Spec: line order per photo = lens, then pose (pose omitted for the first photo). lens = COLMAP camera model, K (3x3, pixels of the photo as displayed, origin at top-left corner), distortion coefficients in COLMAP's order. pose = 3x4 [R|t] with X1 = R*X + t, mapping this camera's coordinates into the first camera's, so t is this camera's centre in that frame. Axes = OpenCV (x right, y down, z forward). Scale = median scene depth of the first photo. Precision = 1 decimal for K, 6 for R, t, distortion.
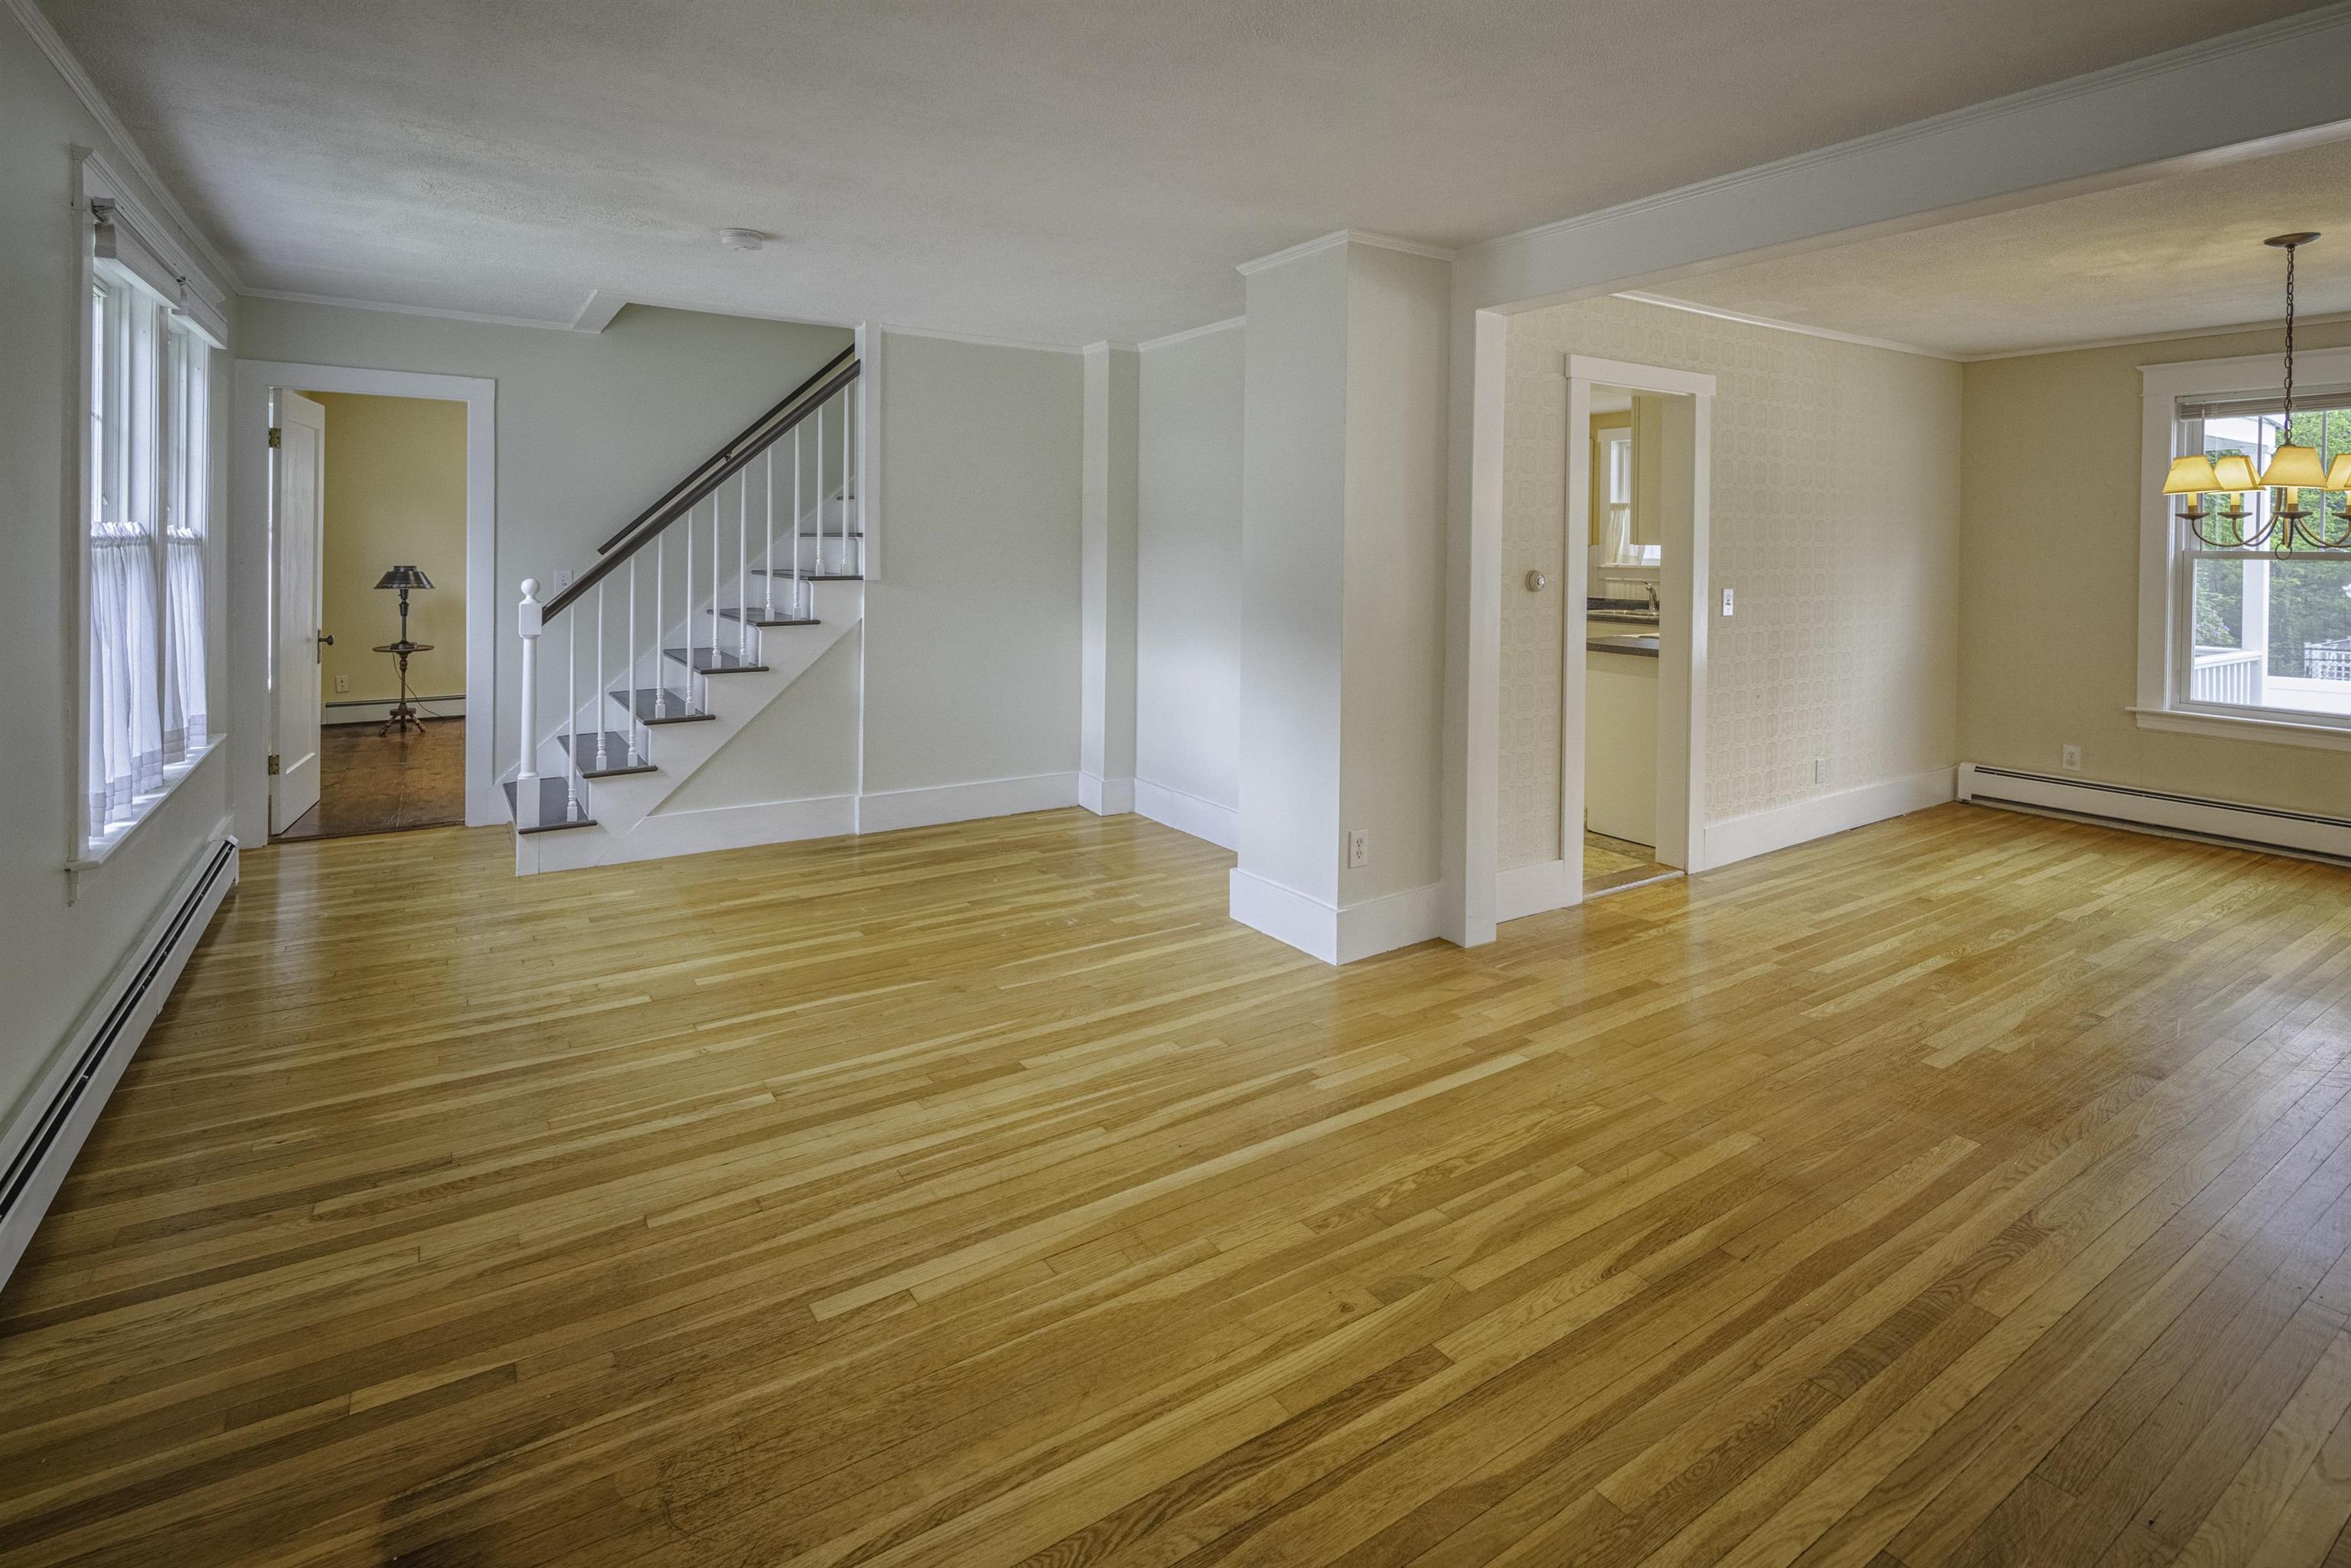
lens RADIAL K [[1131.1, 0, 1178.2], [0, 1131.1, 548.5], [0, 0, 1]] dist [0.003681, -0.005352]
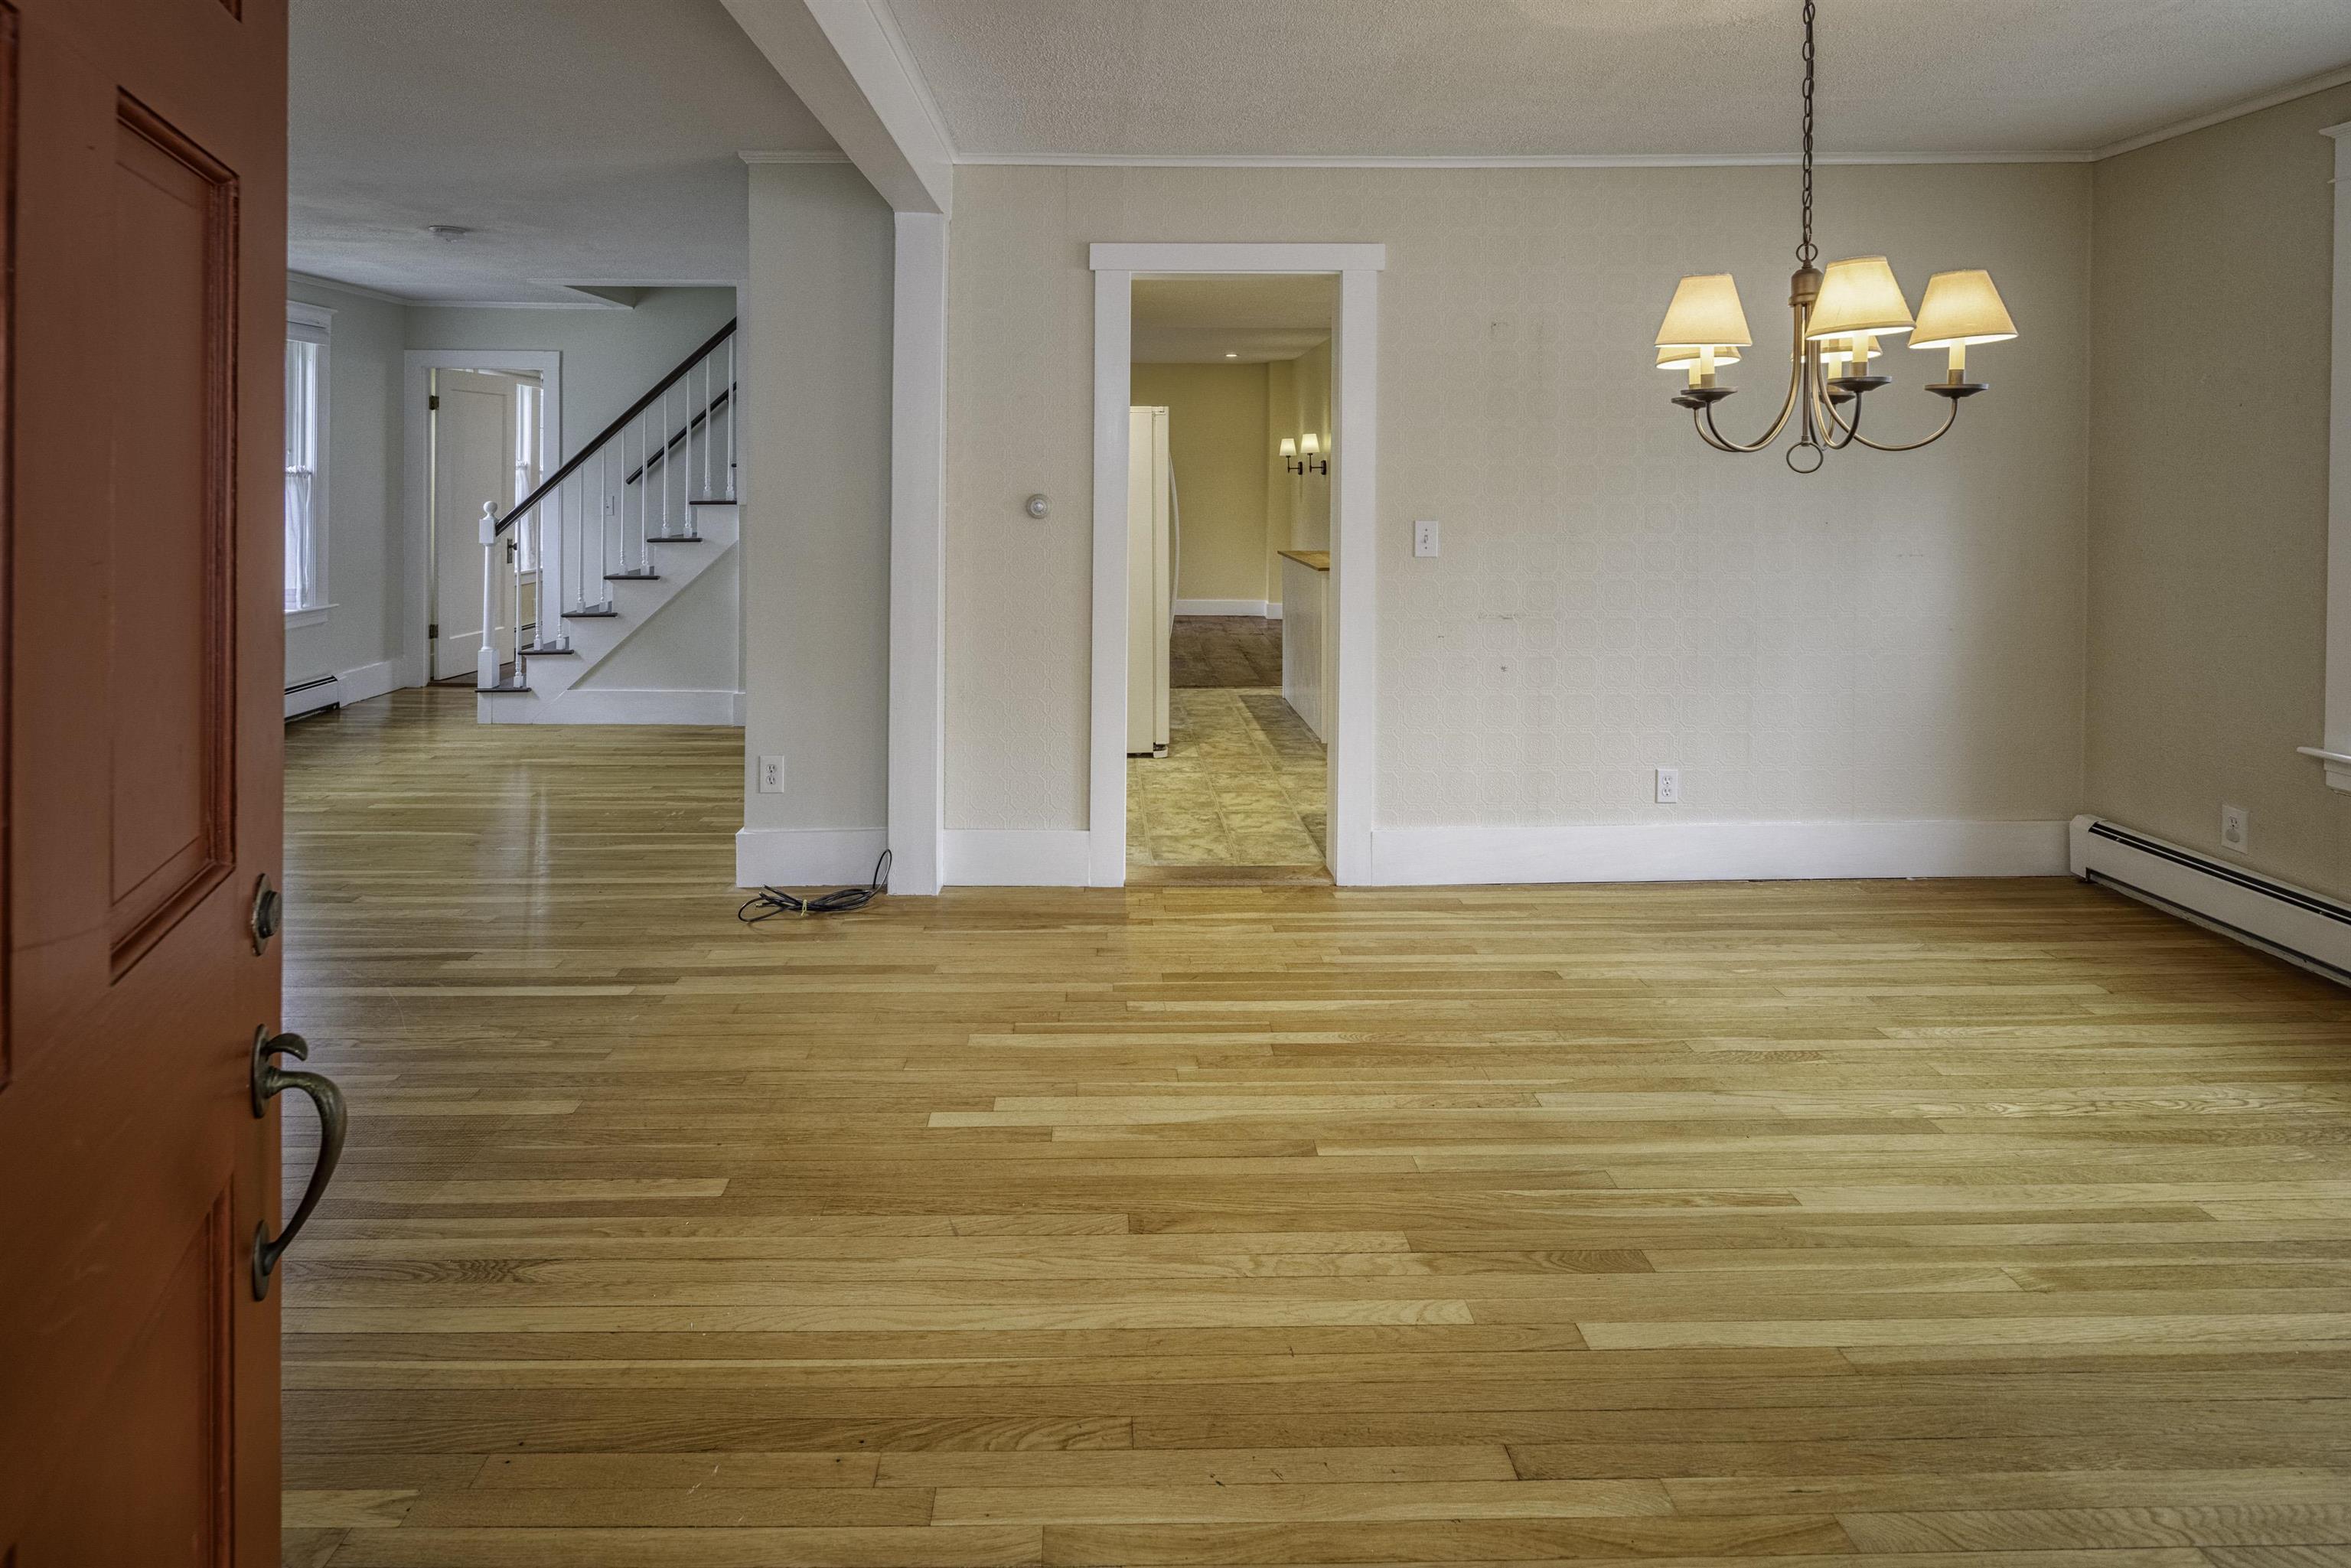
lens RADIAL K [[1170.7, 0, 1170.7], [0, 1170.7, 470.5], [0, 0, 1]] dist [-0.000086, -0.000531]
pose [[0.842159, -0.010870, -0.539120, 1.043065], [0.004863, 0.999909, -0.012564, 0.014780], [0.539208, 0.007959, 0.842135, 0.336999]]
